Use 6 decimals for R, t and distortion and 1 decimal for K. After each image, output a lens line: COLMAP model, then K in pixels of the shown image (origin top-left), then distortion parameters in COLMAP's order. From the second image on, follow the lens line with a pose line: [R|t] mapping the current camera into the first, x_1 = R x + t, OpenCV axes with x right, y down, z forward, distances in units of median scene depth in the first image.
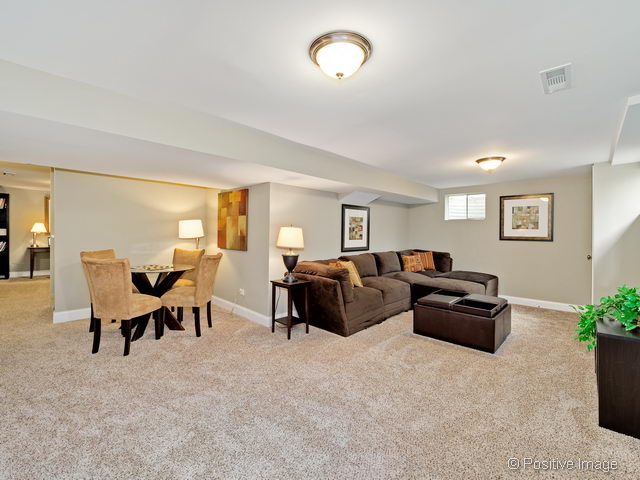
lens RADIAL K [[293.3, 0, 318.0], [0, 293.3, 232.1], [0, 0, 1]] dist [0.001615, 0.000292]
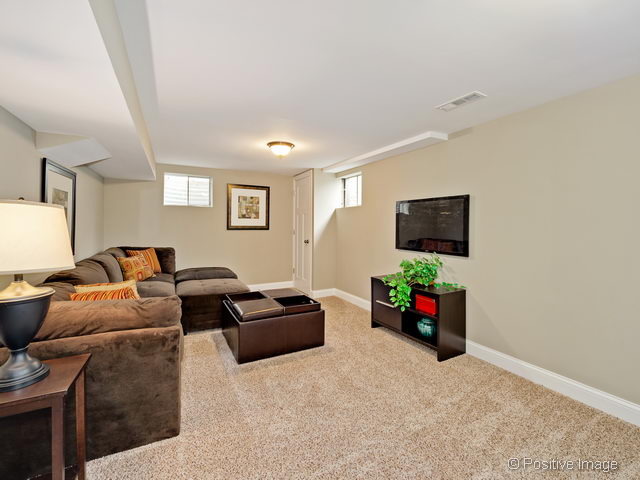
lens RADIAL K [[297.2, 0, 320.2], [0, 297.2, 225.8], [0, 0, 1]] dist [0.000709, 0.000240]
pose [[0.293840, -0.012564, 0.955772, -0.223914], [-0.005368, 0.999876, 0.014795, -0.001287], [-0.955840, -0.009478, 0.293736, 0.455014]]
